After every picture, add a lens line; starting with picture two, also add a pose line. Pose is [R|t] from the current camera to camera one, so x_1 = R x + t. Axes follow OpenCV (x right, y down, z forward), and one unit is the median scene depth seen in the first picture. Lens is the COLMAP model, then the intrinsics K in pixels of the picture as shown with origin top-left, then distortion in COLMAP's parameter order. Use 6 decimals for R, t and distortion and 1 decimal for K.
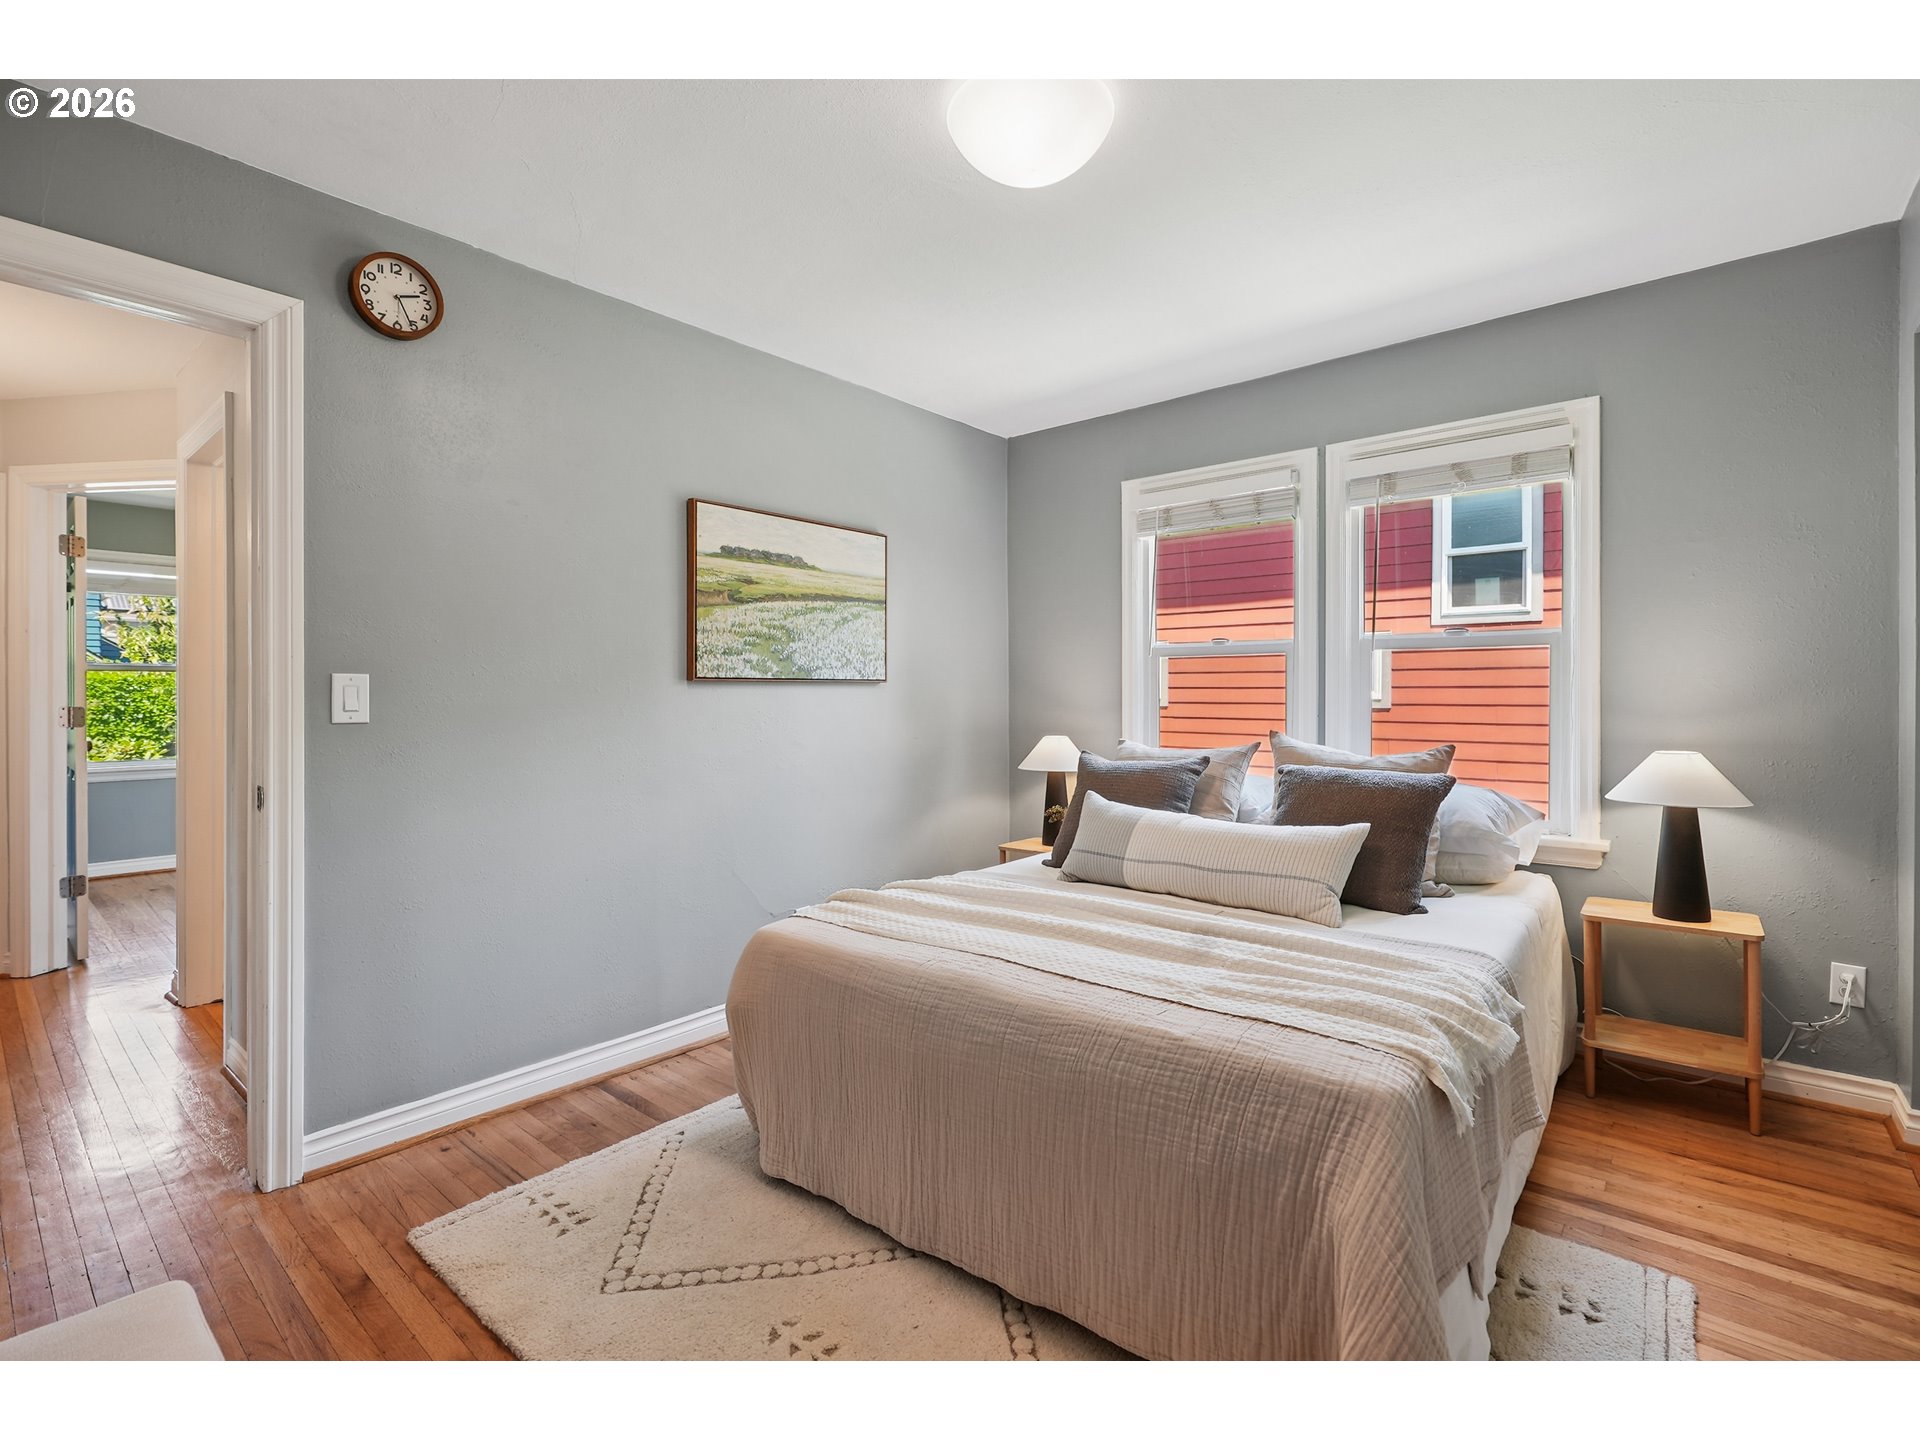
lens RADIAL K [[888.5, 0, 972.0], [0, 888.5, 714.2], [0, 0, 1]] dist [-0.002542, 0.000625]
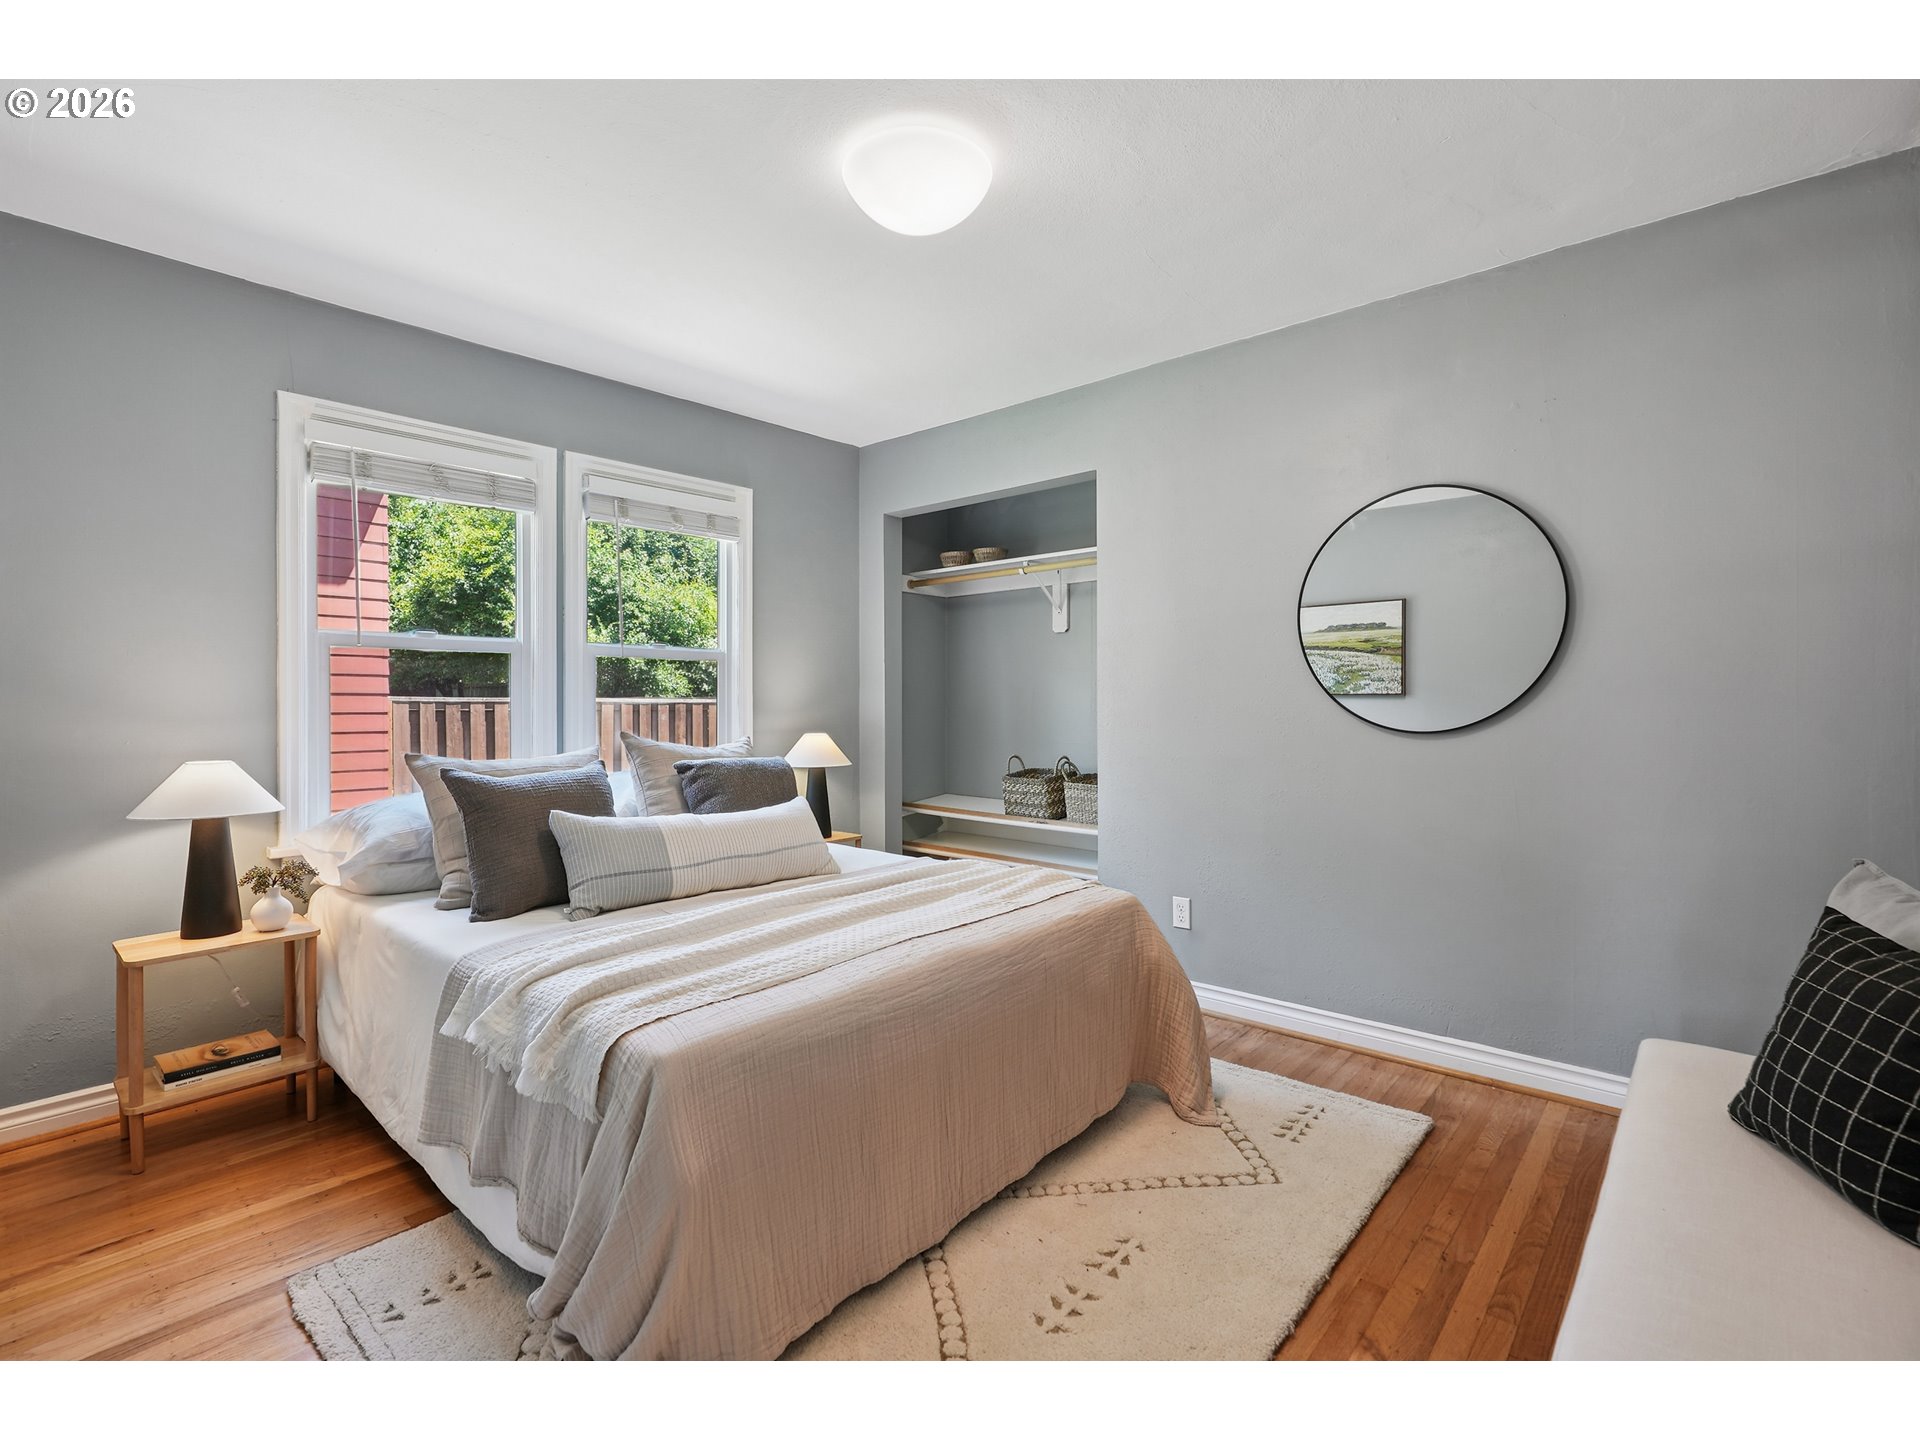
lens RADIAL K [[888.5, 0, 973.6], [0, 888.5, 705.9], [0, 0, 1]] dist [-0.002542, 0.000625]
pose [[0.020782, -0.003117, 0.999779, -0.597673], [0.025088, 0.999682, 0.002595, -0.002845], [-0.999469, 0.025028, 0.020854, 0.516447]]
